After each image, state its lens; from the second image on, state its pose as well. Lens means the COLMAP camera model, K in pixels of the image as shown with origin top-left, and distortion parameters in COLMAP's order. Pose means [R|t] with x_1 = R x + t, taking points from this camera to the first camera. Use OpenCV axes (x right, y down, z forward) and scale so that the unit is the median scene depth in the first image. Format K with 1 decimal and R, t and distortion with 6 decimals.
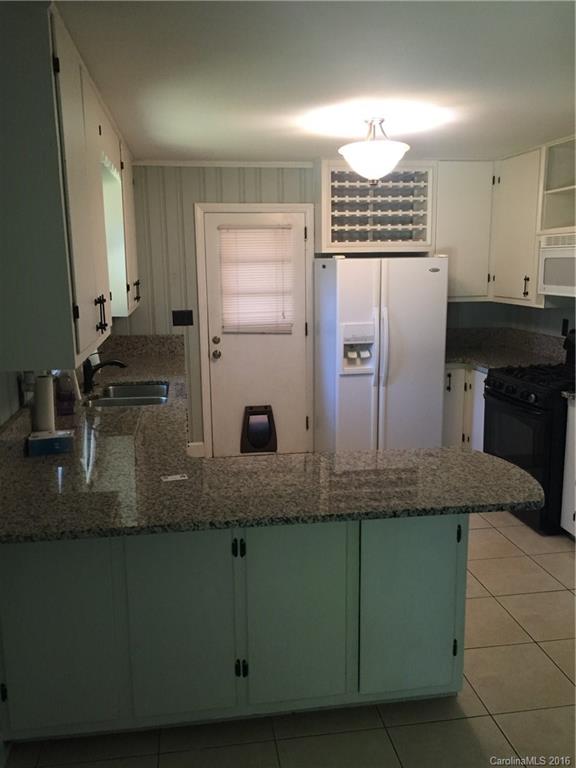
lens RADIAL K [[648.4, 0, 288.0], [0, 648.4, 384.0], [0, 0, 1]] dist [0.074952, -0.099399]
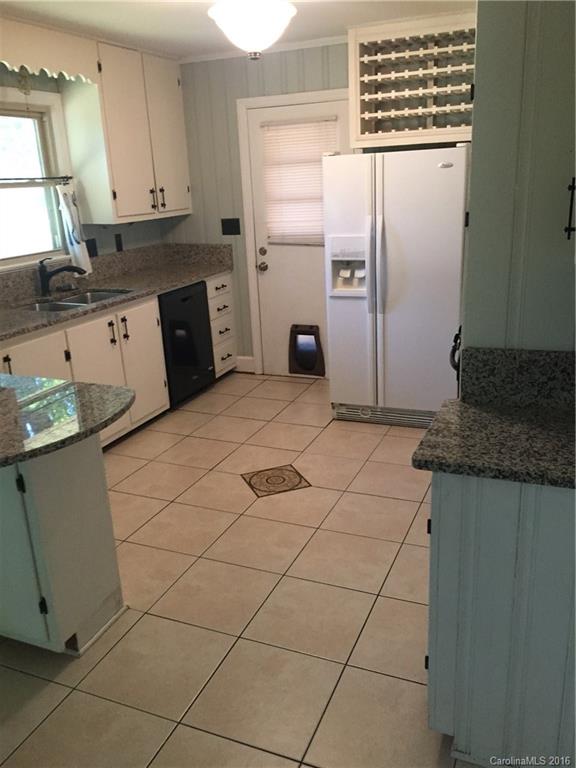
lens RADIAL K [[648.4, 0, 288.0], [0, 648.4, 384.0], [0, 0, 1]] dist [0.074952, -0.099399]
pose [[0.848591, 0.134263, -0.511730, 0.469669], [-0.061494, 0.985737, 0.156653, -0.030047], [0.525464, -0.101466, 0.844744, 0.220226]]
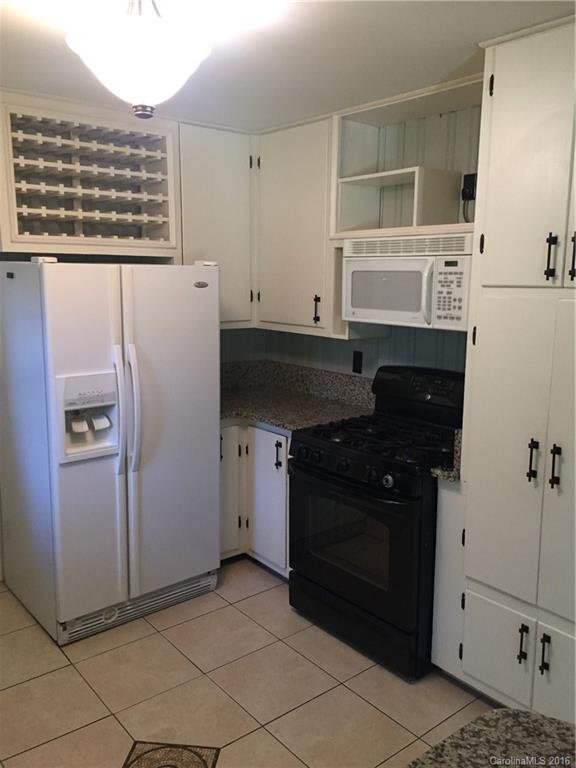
lens RADIAL K [[648.4, 0, 288.0], [0, 648.4, 384.0], [0, 0, 1]] dist [0.074952, -0.099399]
pose [[0.863656, -0.067111, 0.499594, -0.028864], [0.074533, 0.997205, 0.005109, -0.069733], [-0.498541, 0.032823, 0.866245, 0.379814]]
